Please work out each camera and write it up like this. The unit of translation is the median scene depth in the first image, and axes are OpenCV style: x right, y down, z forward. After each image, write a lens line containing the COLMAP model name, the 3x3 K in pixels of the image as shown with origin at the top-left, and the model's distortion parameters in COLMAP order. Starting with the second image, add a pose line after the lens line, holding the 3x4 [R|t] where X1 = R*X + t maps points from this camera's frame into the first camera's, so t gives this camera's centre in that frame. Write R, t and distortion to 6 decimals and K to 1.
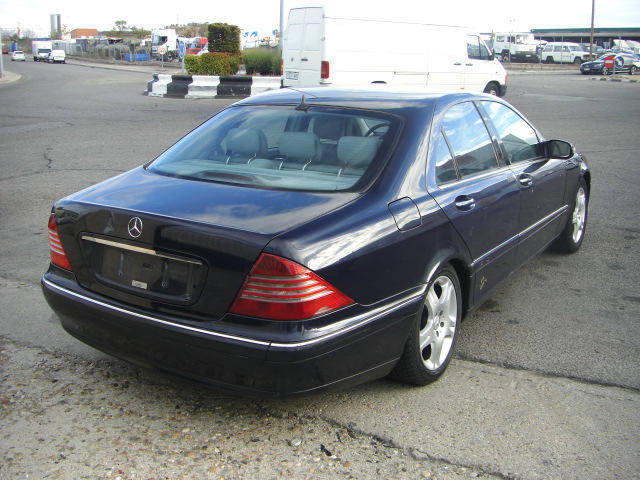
lens RADIAL K [[719.0, 0, 319.2], [0, 719.0, 239.2], [0, 0, 1]] dist [-0.137972, 0.000000]
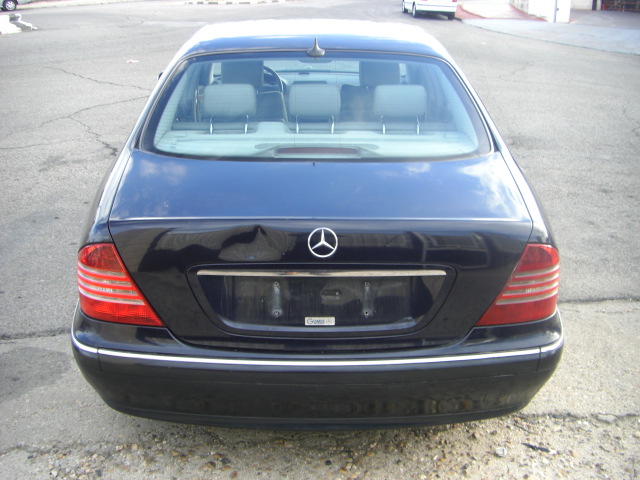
lens RADIAL K [[719.0, 0, 320.1], [0, 719.0, 240.6], [0, 0, 1]] dist [-0.137972, 0.000000]
pose [[0.833420, -0.193537, 0.517643, -0.604715], [0.141731, 0.980198, 0.138288, -0.111988], [-0.534157, -0.041886, 0.844347, 0.412113]]
